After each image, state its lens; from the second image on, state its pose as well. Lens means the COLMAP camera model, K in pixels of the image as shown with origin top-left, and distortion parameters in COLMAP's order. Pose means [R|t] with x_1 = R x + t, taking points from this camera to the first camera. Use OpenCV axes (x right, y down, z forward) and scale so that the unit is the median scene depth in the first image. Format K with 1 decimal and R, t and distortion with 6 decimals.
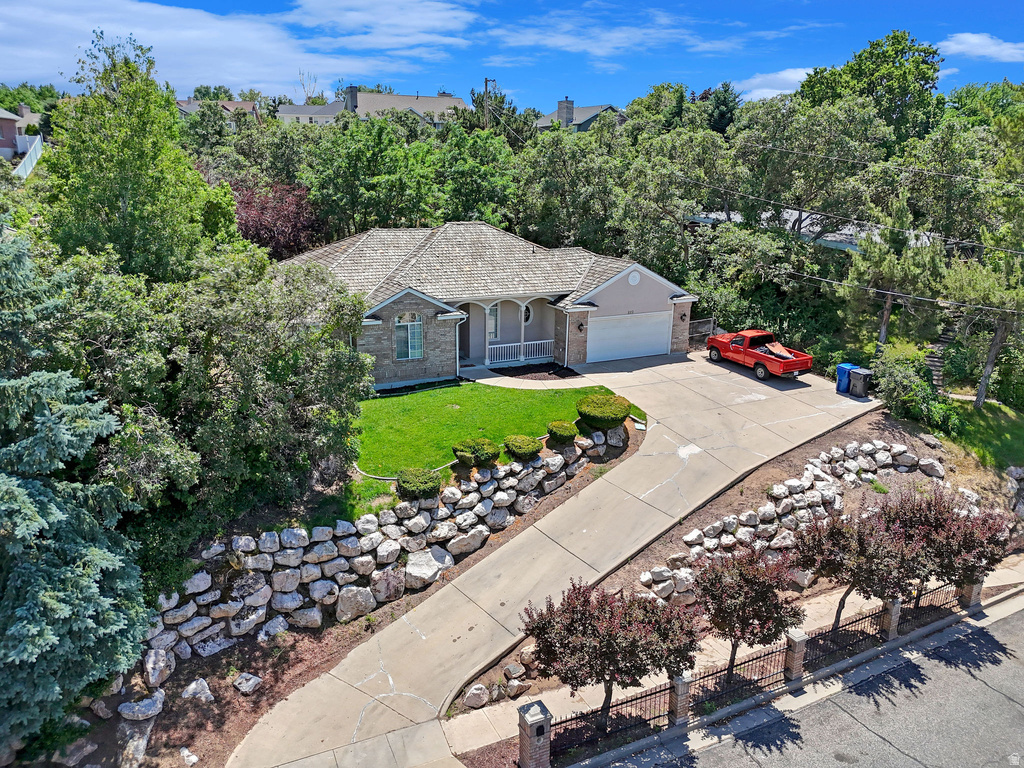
lens RADIAL K [[788.0, 0, 512.0], [0, 788.0, 384.0], [0, 0, 1]] dist [0.081791, -0.121186]
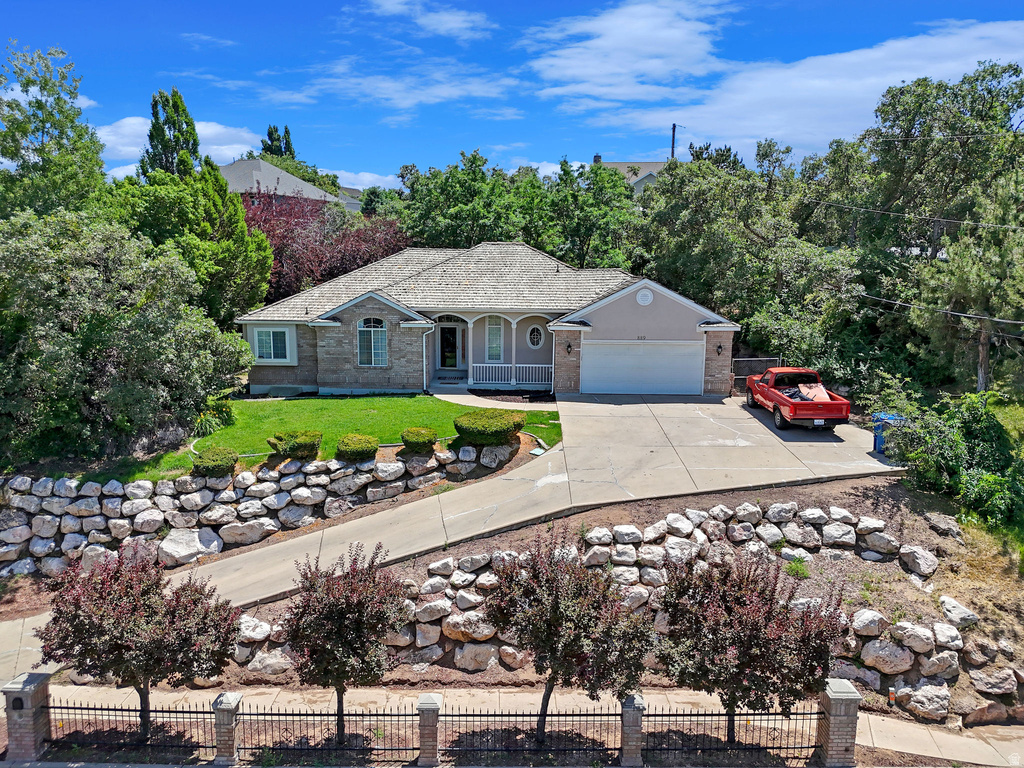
lens RADIAL K [[788.0, 0, 512.0], [0, 788.0, 384.0], [0, 0, 1]] dist [0.081791, -0.121186]
pose [[0.875872, 0.065417, -0.478089, 0.606315], [-0.124839, 0.987756, -0.093554, 0.074020], [0.466116, 0.141626, 0.873315, 0.300430]]
